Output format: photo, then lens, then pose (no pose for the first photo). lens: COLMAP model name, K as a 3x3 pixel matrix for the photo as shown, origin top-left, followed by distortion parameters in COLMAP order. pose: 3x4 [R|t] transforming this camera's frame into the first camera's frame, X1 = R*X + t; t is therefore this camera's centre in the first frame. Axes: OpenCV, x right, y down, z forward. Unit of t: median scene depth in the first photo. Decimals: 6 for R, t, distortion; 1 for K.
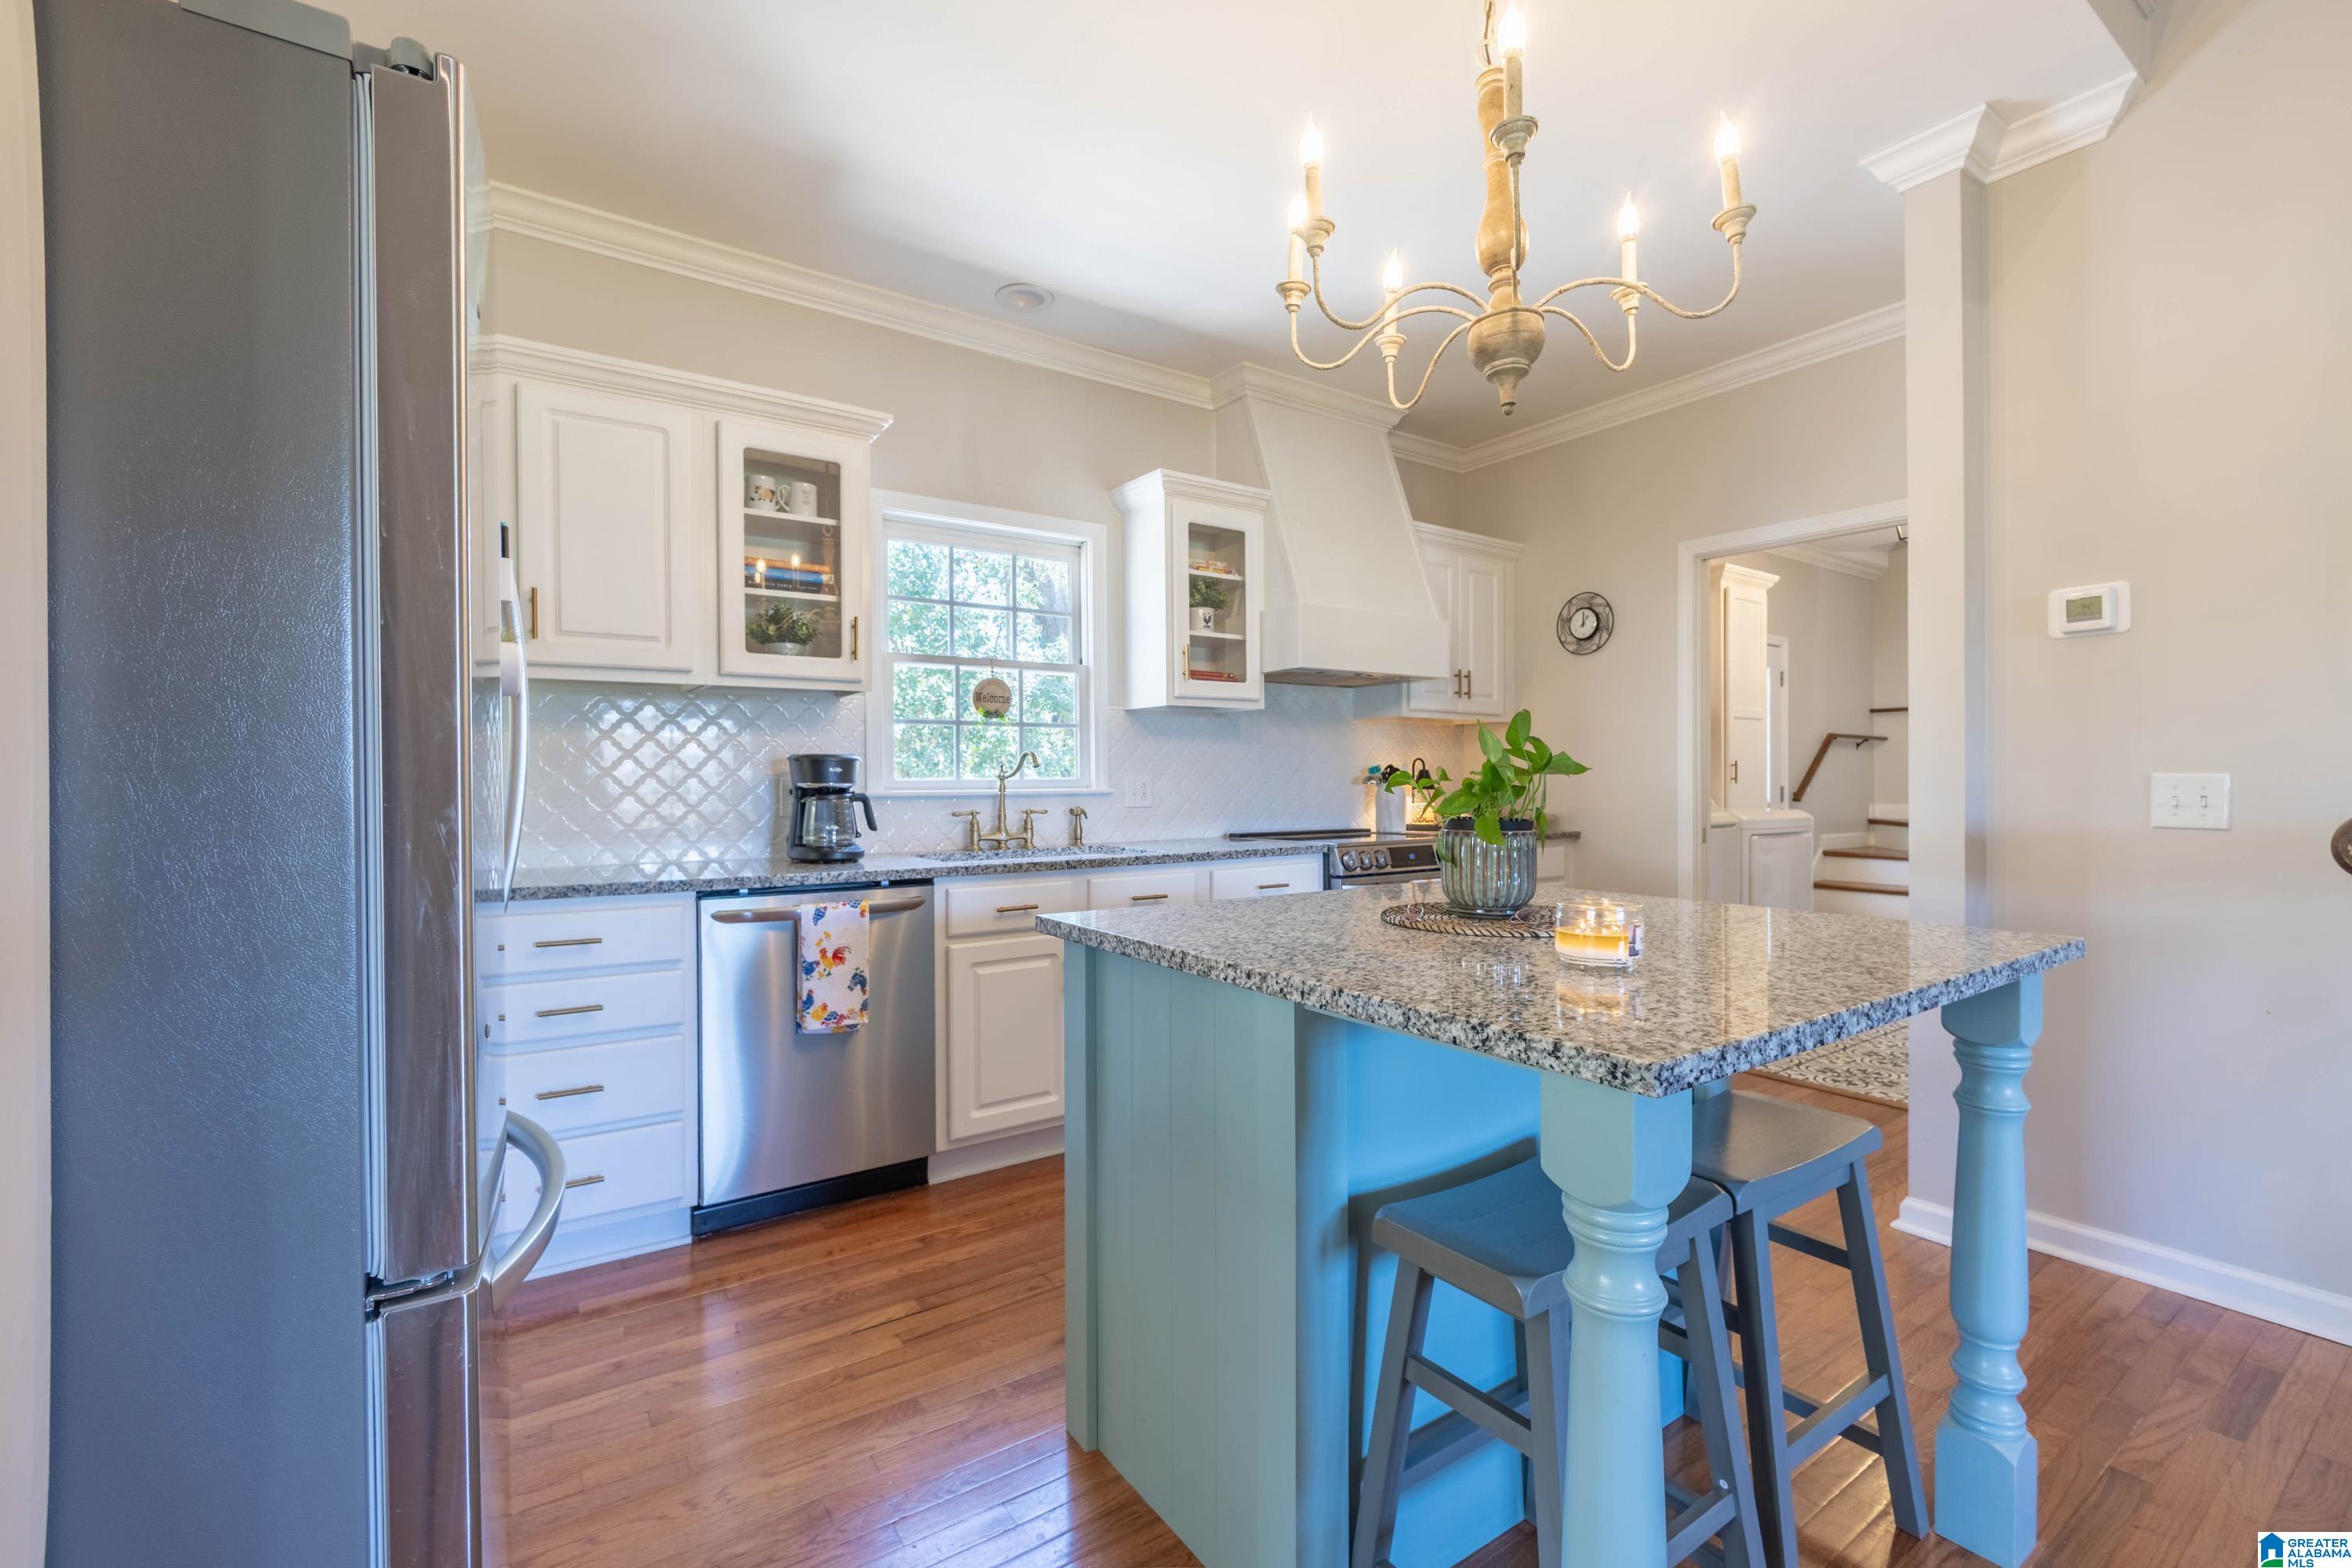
lens RADIAL K [[1000.1, 0, 1176.0], [0, 1000.1, 784.0], [0, 0, 1]] dist [-0.003159, 0.000361]
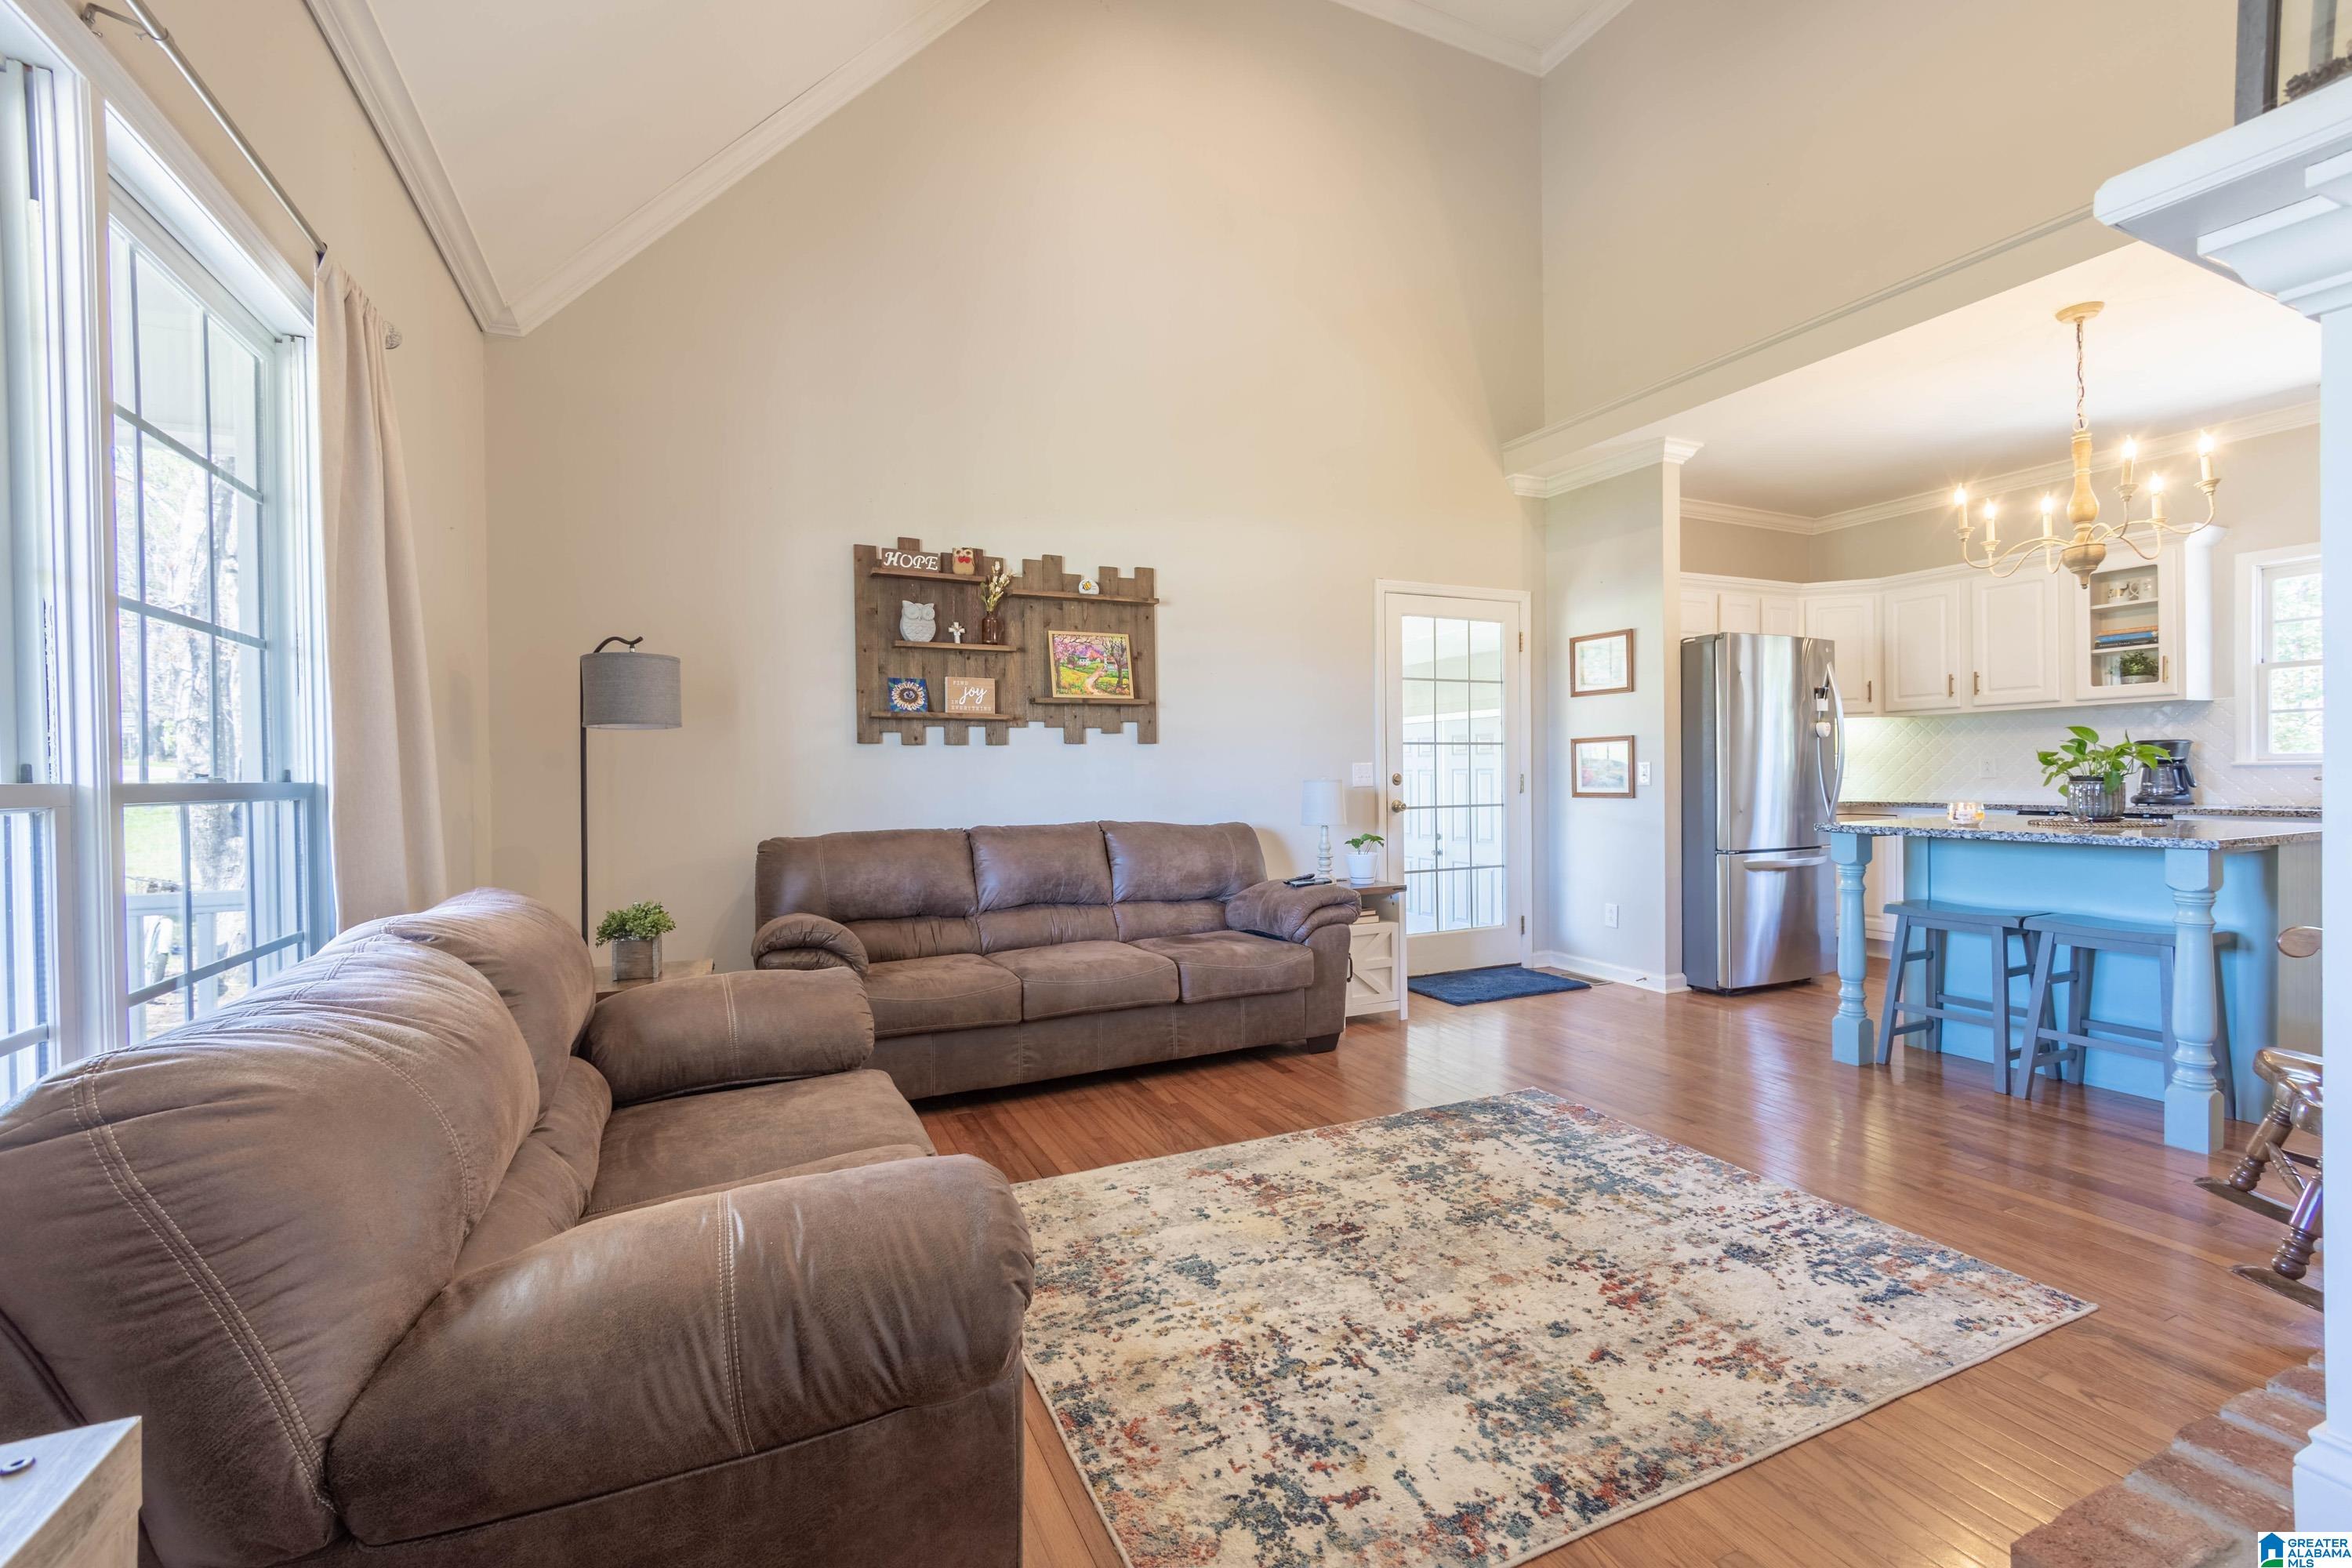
lens RADIAL K [[1000.1, 0, 1176.0], [0, 1000.1, 784.0], [0, 0, 1]] dist [-0.003159, 0.000361]
pose [[-0.168030, 0.017356, -0.985629, 1.249691], [0.011878, 0.999808, 0.015580, -0.002238], [0.985710, -0.009090, -0.168204, -0.257708]]
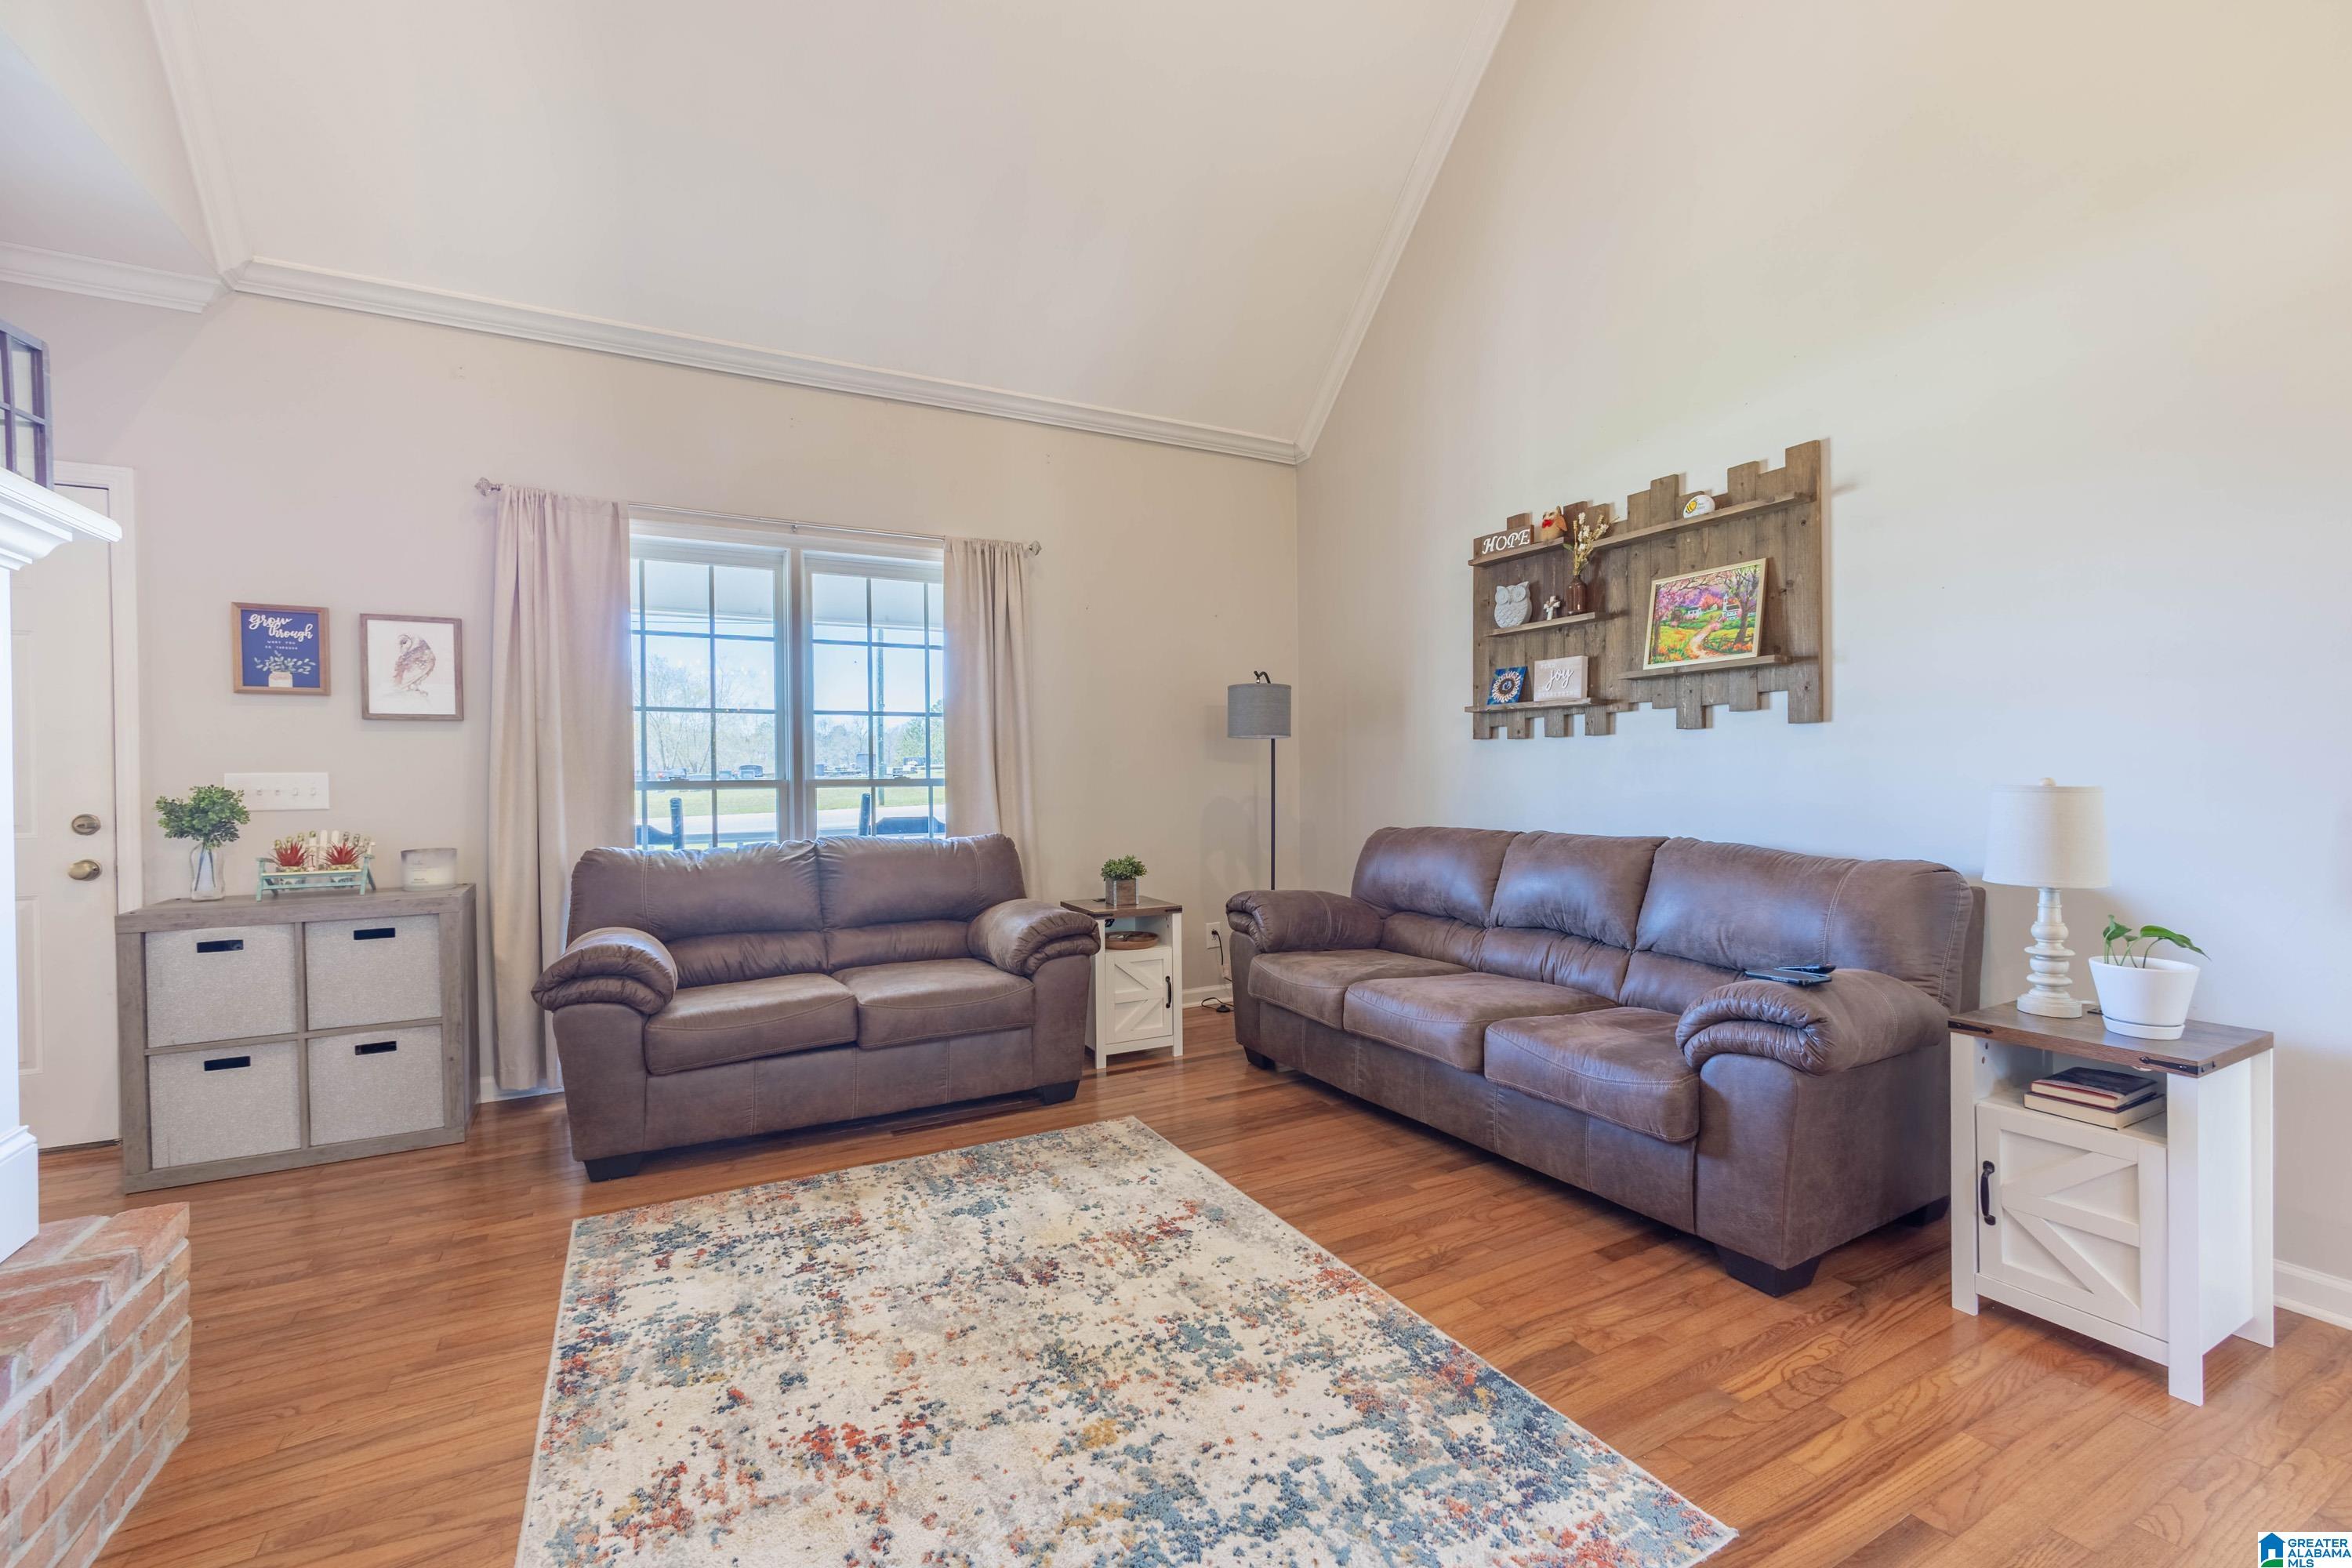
lens RADIAL K [[1000.1, 0, 1176.0], [0, 1000.1, 784.0], [0, 0, 1]] dist [-0.003159, 0.000361]
pose [[-0.993607, 0.014978, 0.111897, 0.422094], [0.016166, 0.999822, 0.009719, -0.001025], [-0.111731, 0.011466, -0.993672, 0.339806]]
